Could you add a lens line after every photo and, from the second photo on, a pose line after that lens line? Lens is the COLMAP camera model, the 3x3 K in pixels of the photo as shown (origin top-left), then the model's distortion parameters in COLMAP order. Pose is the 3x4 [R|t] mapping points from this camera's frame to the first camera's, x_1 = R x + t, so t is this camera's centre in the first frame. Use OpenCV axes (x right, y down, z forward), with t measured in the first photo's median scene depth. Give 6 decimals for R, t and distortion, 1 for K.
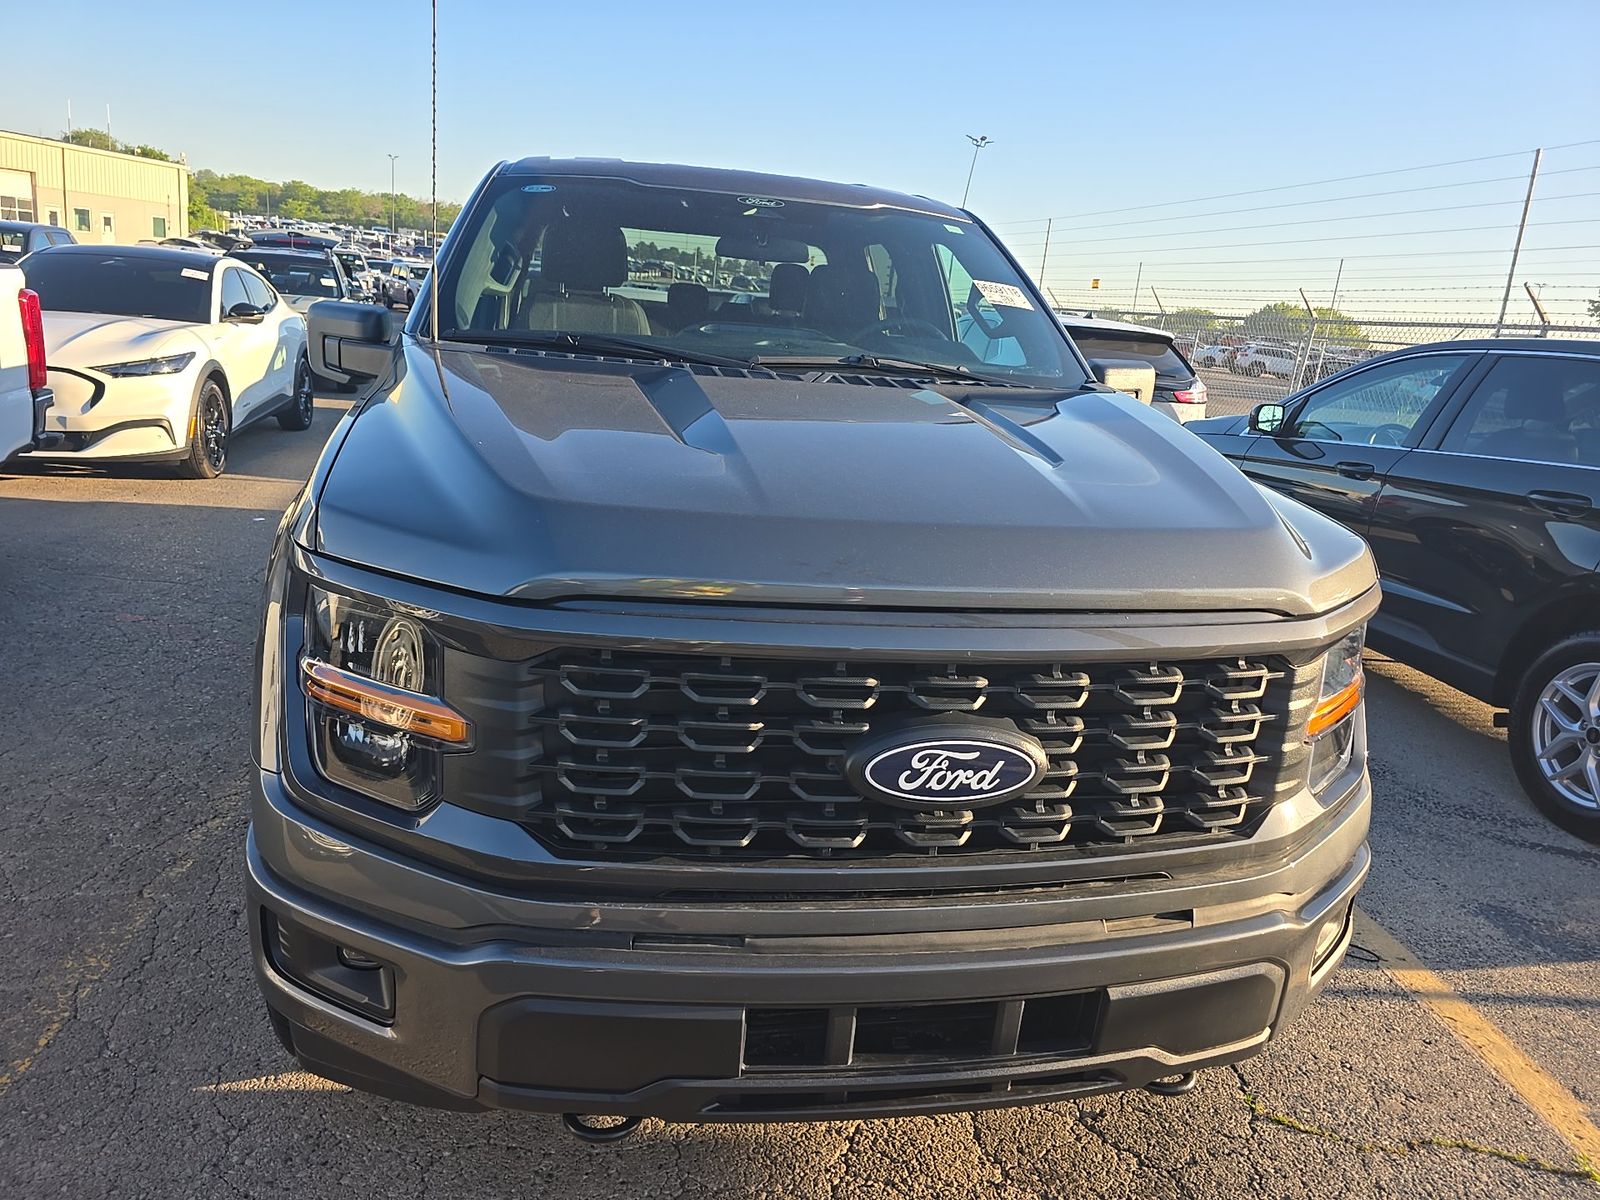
lens RADIAL K [[1090.0, 0, 800.6], [0, 1090.0, 598.1], [0, 0, 1]] dist [0.058249, -0.045501]
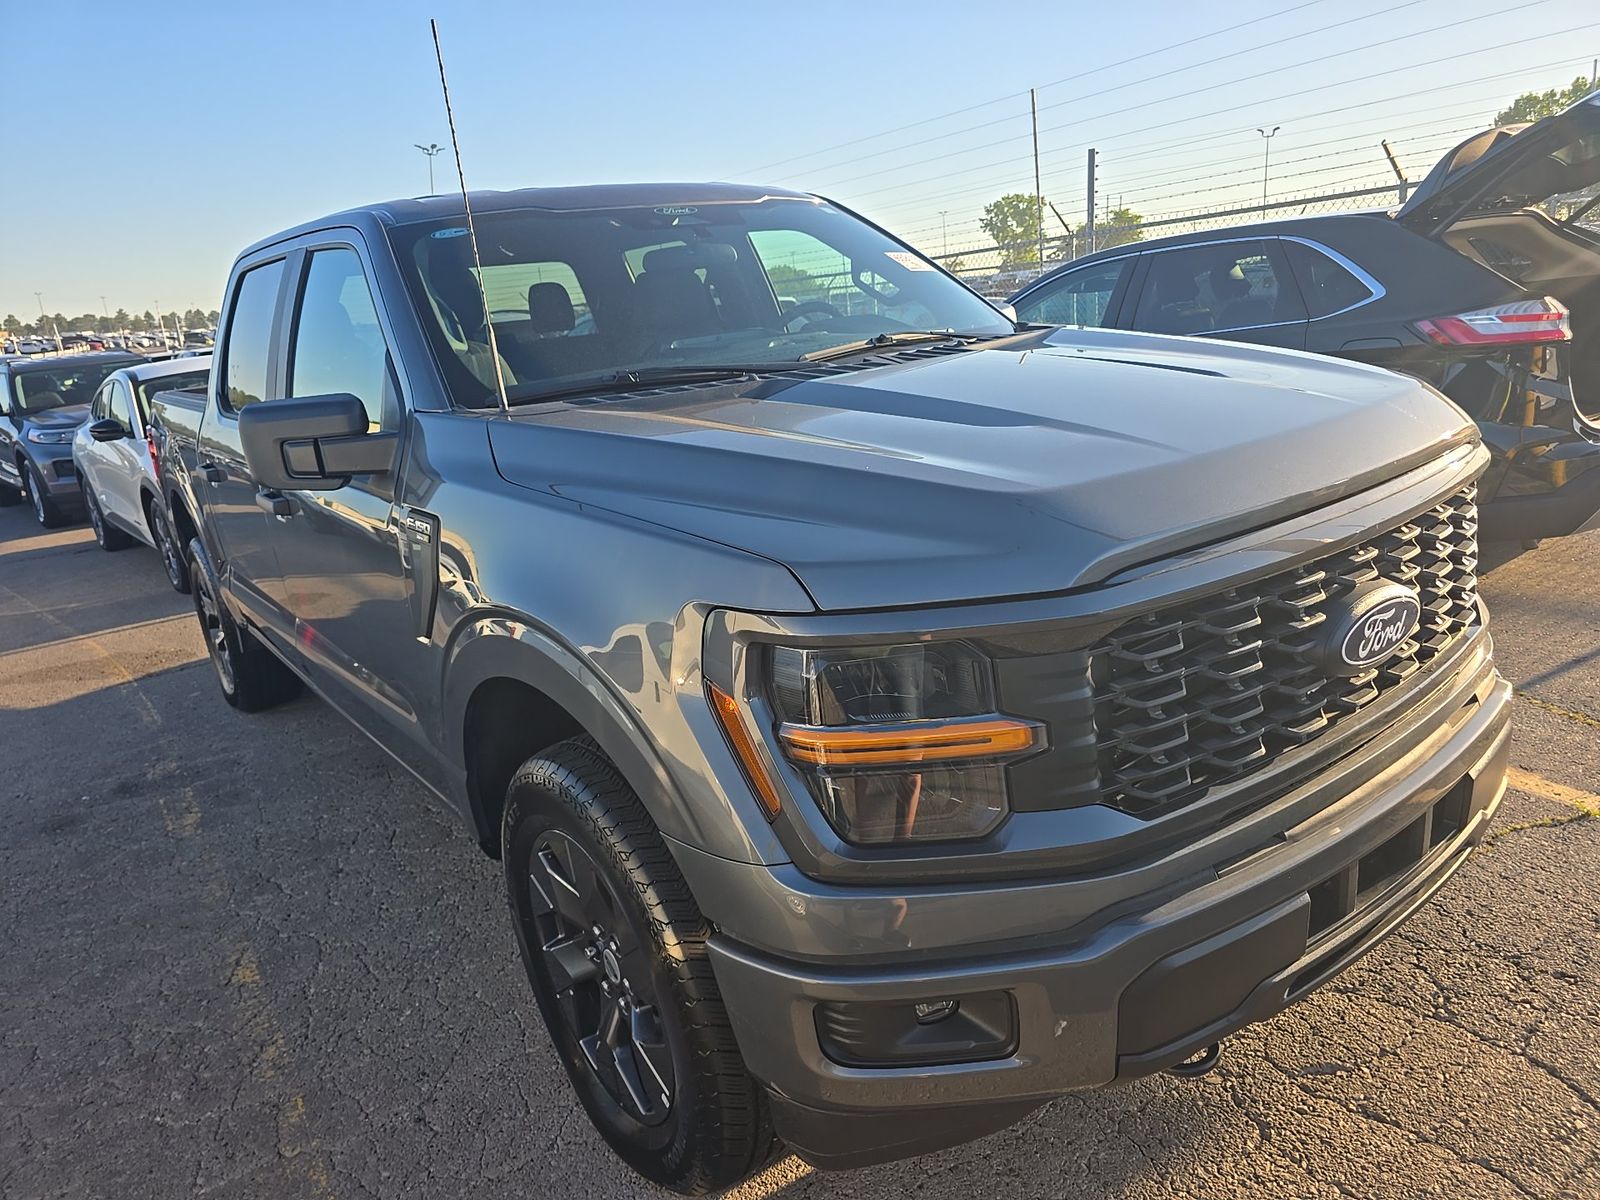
lens RADIAL K [[1090.0, 0, 811.1], [0, 1090.0, 591.1], [0, 0, 1]] dist [0.058249, -0.045501]
pose [[0.882063, -0.282967, 0.376689, -0.802255], [0.283721, 0.957341, 0.054785, -0.113728], [-0.376122, 0.058551, 0.924718, 0.143263]]
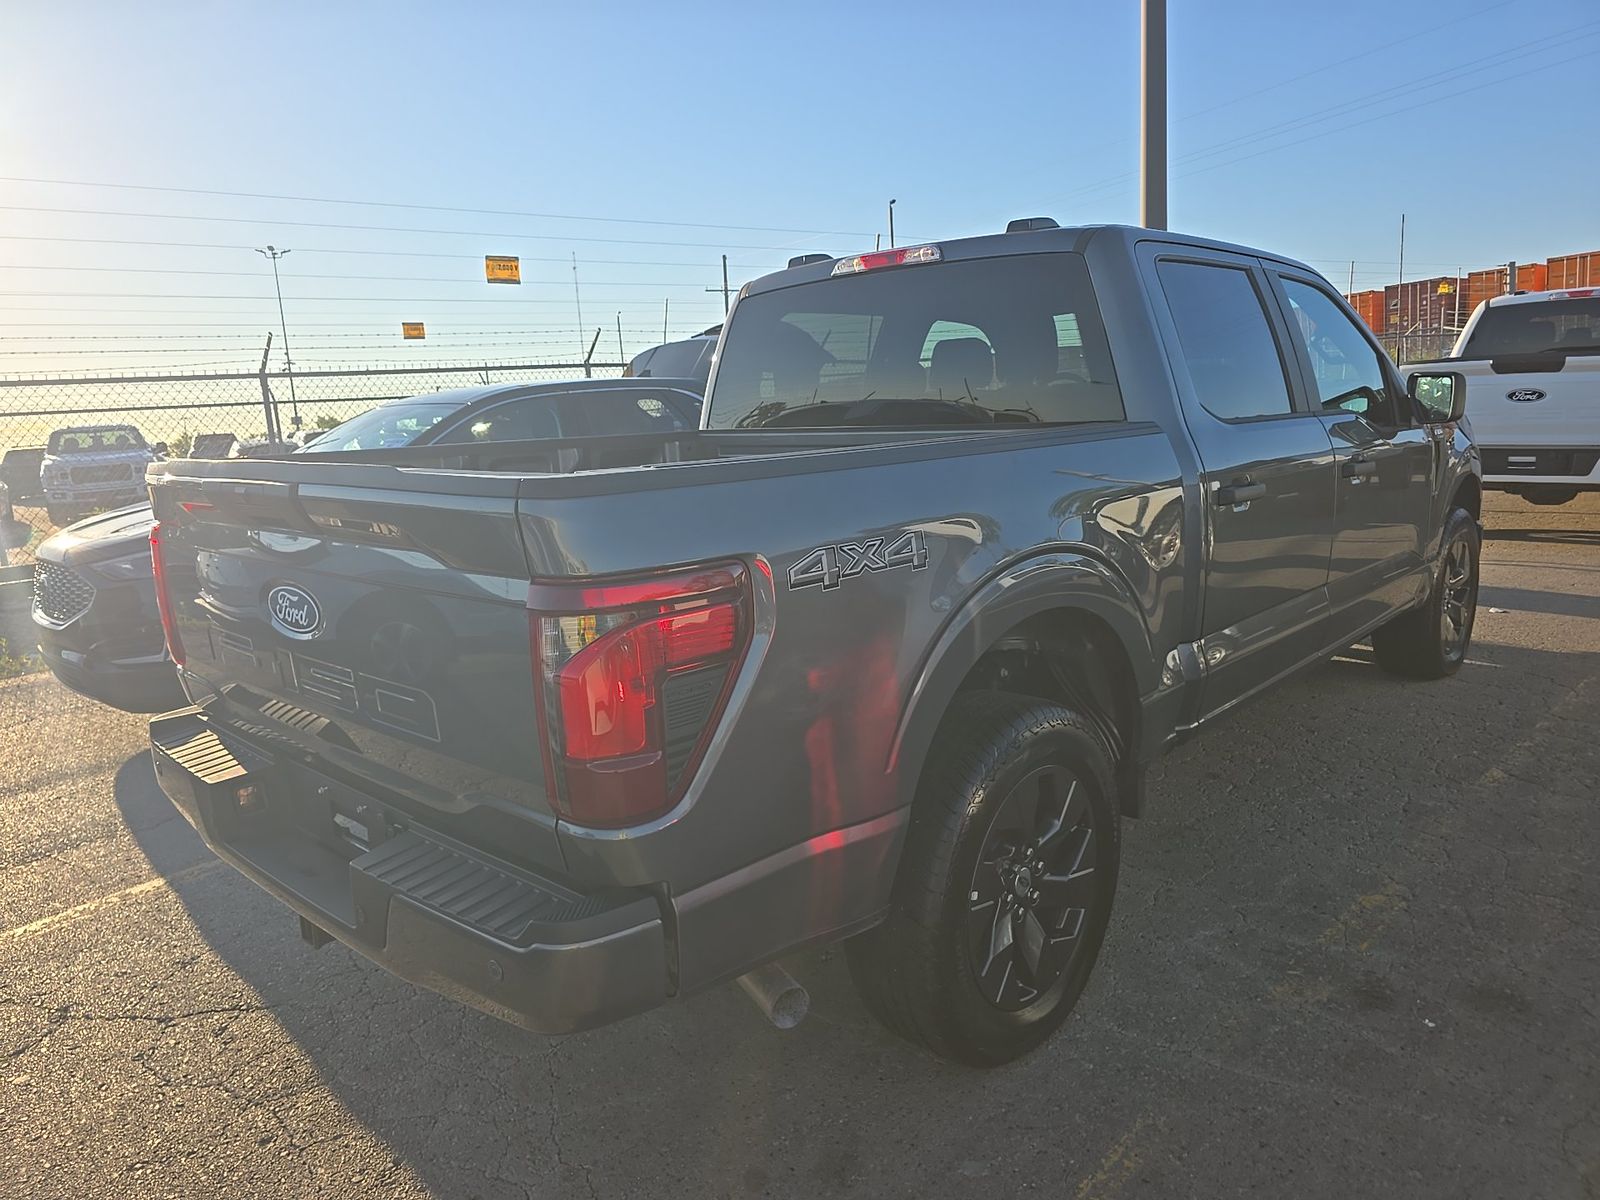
lens RADIAL K [[1090.0, 0, 801.2], [0, 1090.0, 597.8], [0, 0, 1]] dist [0.058249, -0.045501]
pose [[-0.596042, -0.194674, 0.778997, -2.073109], [0.212672, 0.897241, 0.386948, -1.353988], [-0.774277, 0.396307, -0.493392, 4.587736]]
